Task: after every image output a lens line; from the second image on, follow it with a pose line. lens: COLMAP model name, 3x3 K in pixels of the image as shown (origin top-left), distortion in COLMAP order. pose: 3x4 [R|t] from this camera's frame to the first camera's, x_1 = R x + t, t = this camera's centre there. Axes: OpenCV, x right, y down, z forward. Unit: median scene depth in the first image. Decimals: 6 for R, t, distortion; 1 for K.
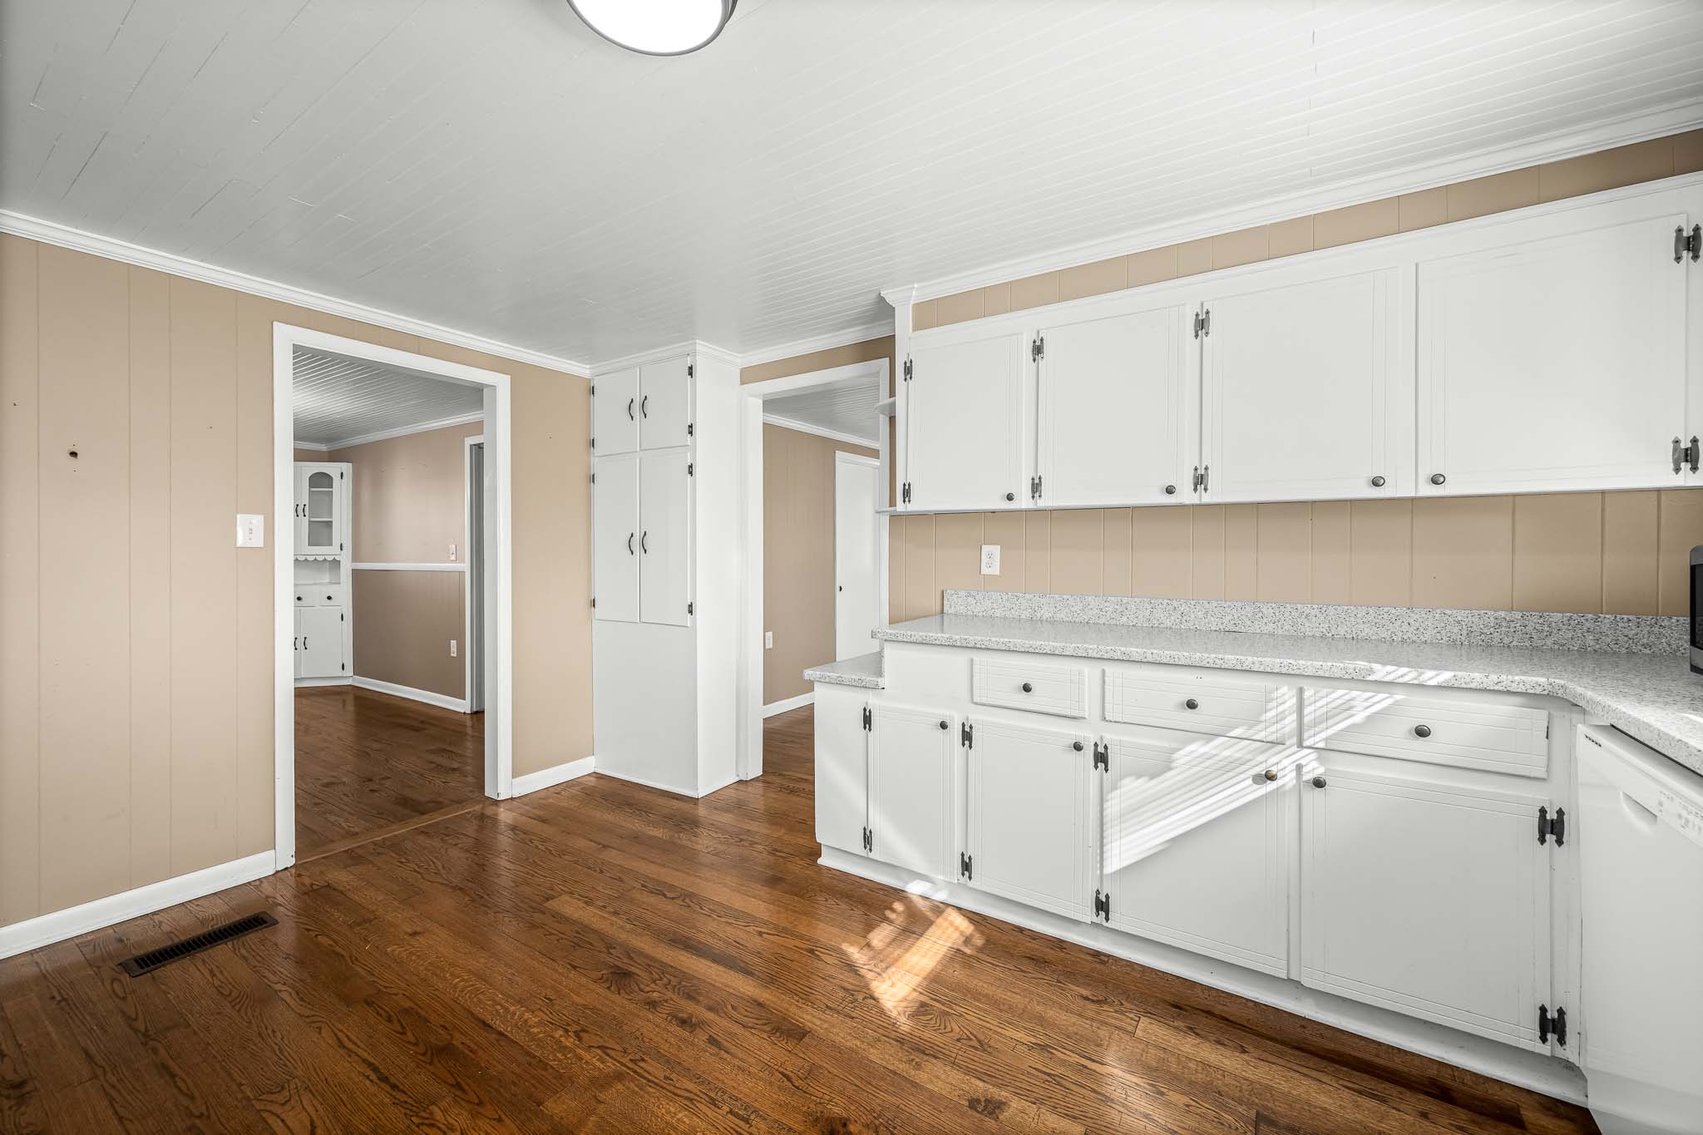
lens RADIAL K [[681.2, 0, 850.6], [0, 681.2, 559.6], [0, 0, 1]] dist [0.001917, -0.000026]
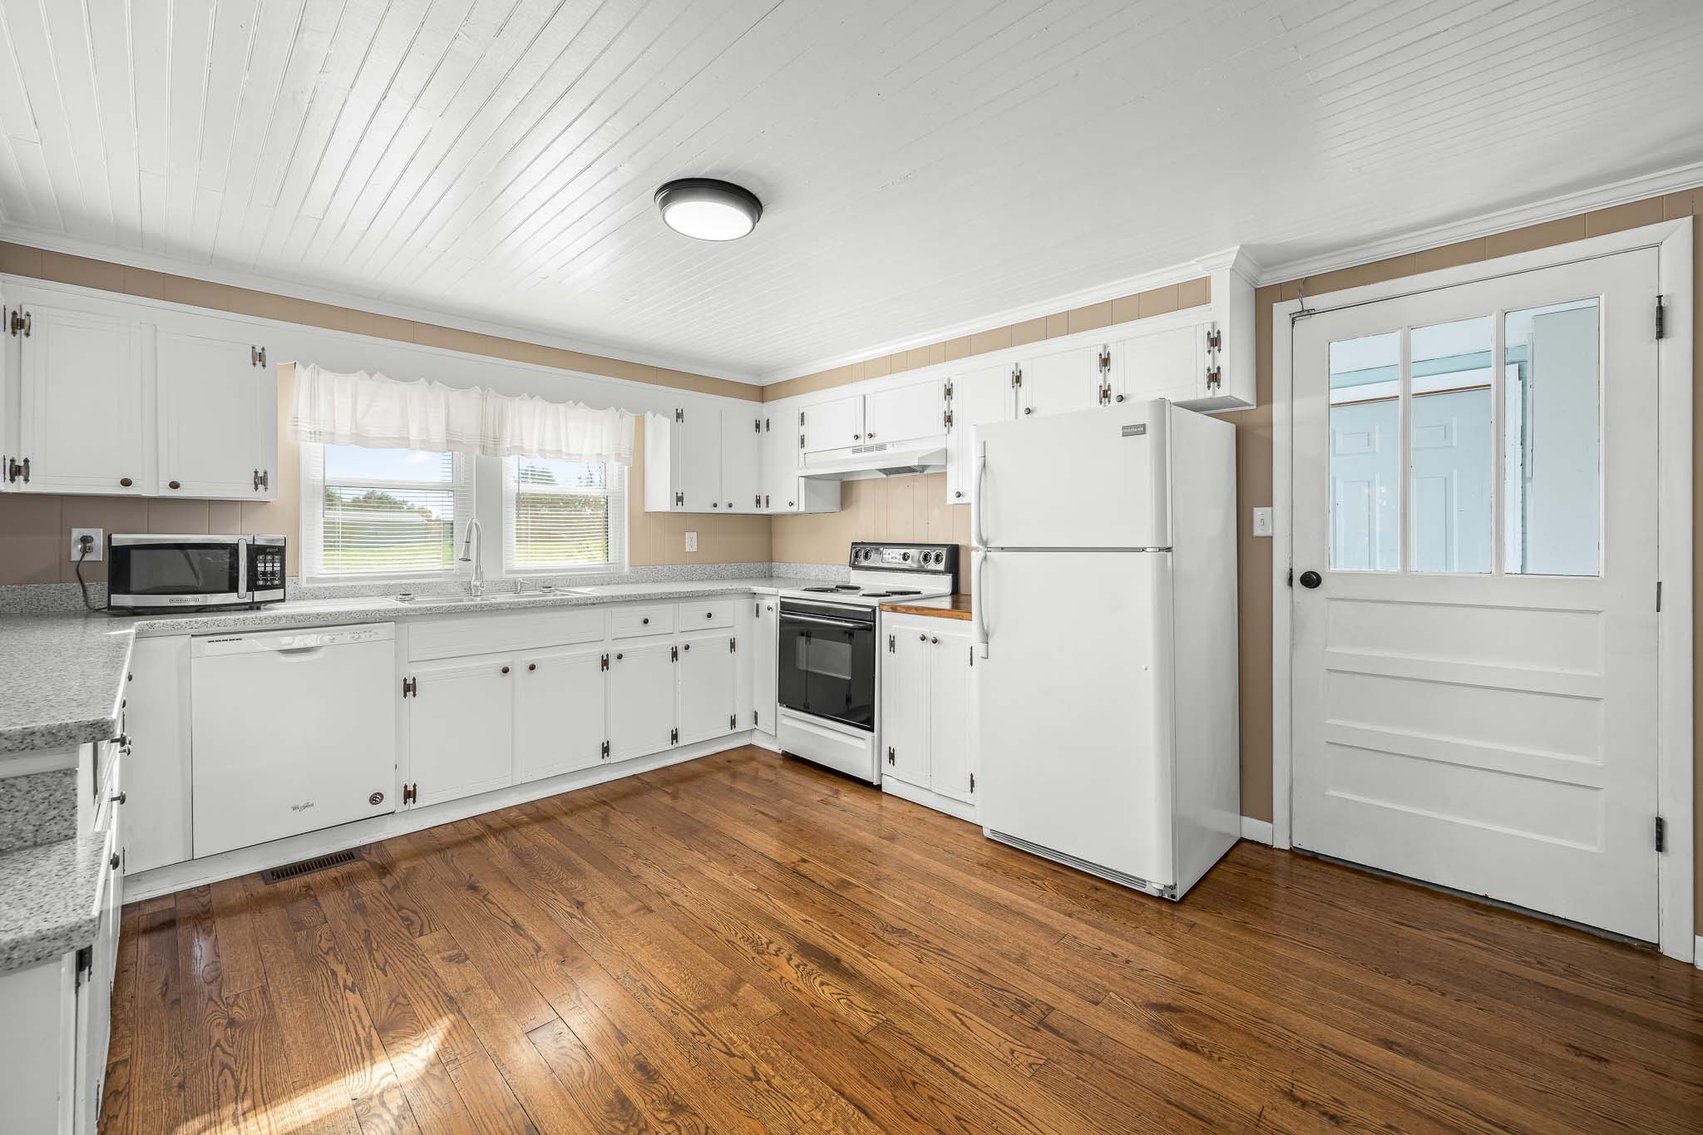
lens RADIAL K [[681.2, 0, 848.3], [0, 681.2, 538.7], [0, 0, 1]] dist [0.001917, -0.000026]
pose [[-0.978434, 0.000904, 0.206556, -0.537171], [0.002994, 0.999947, 0.009807, -0.012493], [-0.206537, 0.010214, -0.978386, 1.405348]]
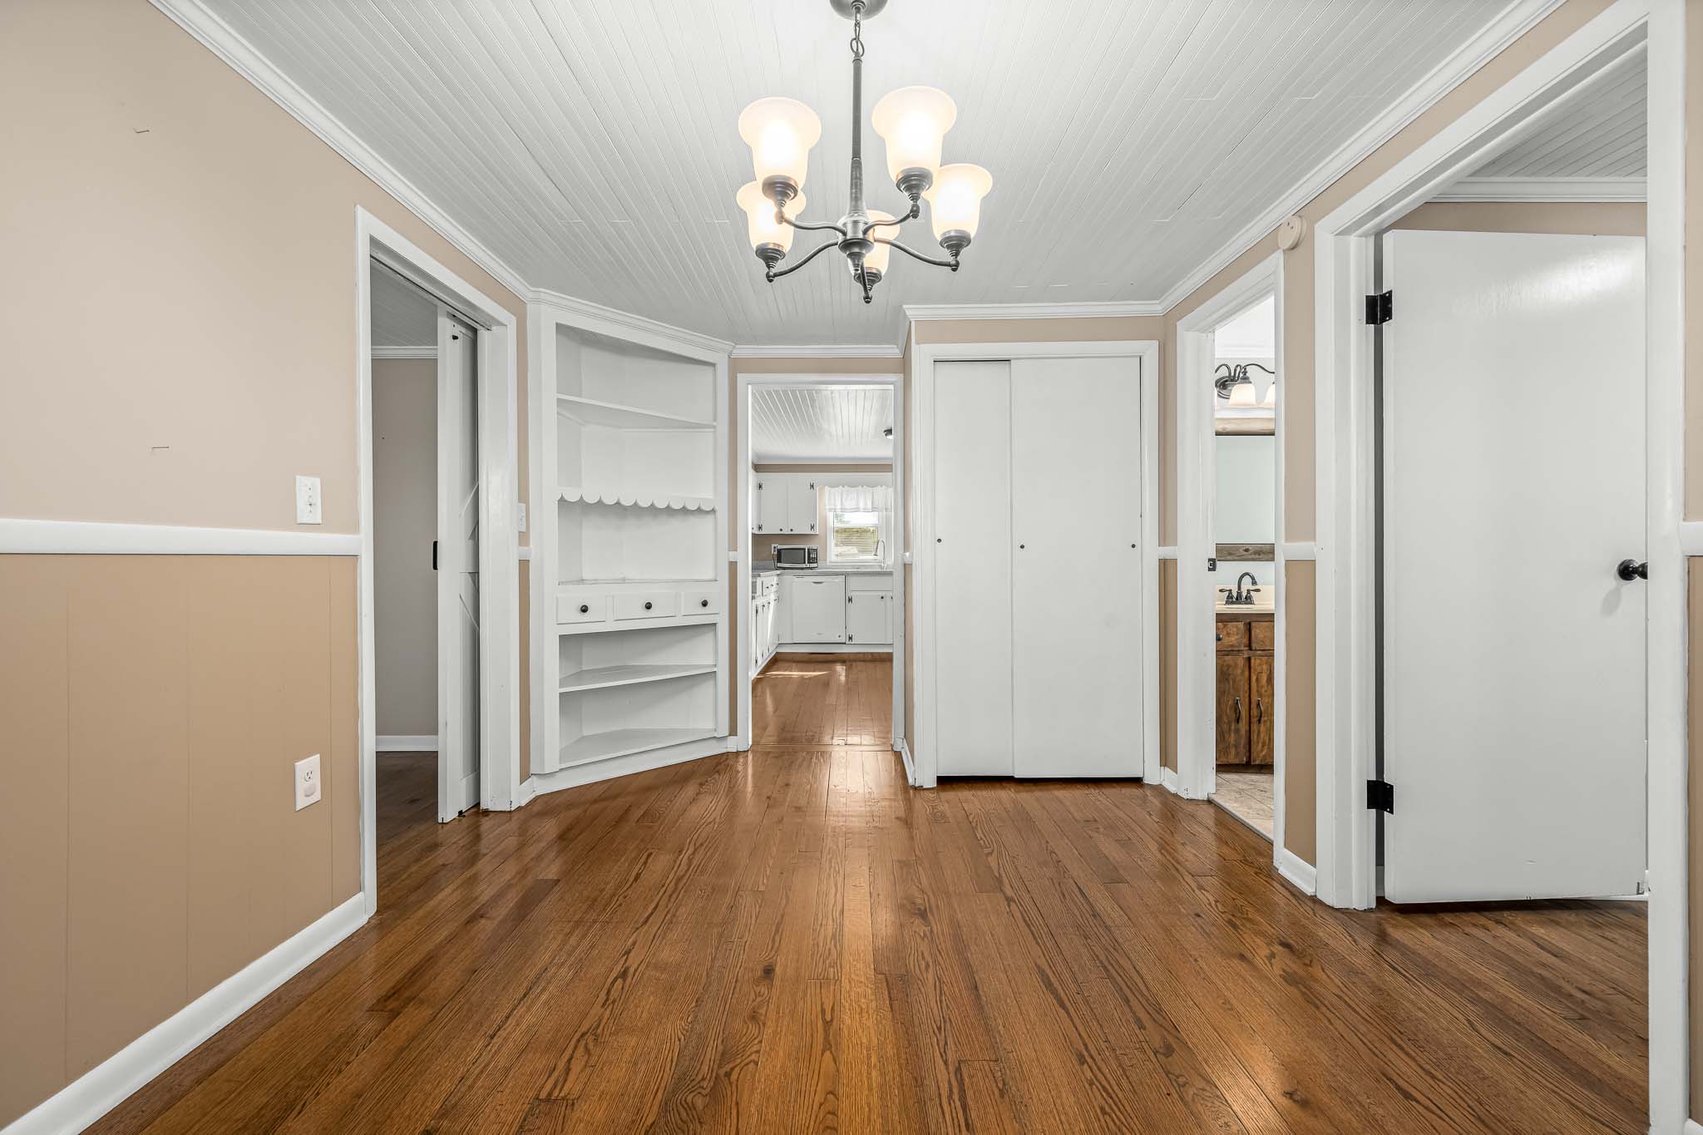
lens RADIAL K [[681.2, 0, 851.7], [0, 681.2, 570.1], [0, 0, 1]] dist [0.001917, -0.000026]
pose [[-0.558030, -0.012079, 0.829733, -2.378597], [0.006723, 0.999795, 0.019077, 0.051123], [-0.829793, 0.016224, -0.557835, 2.279748]]
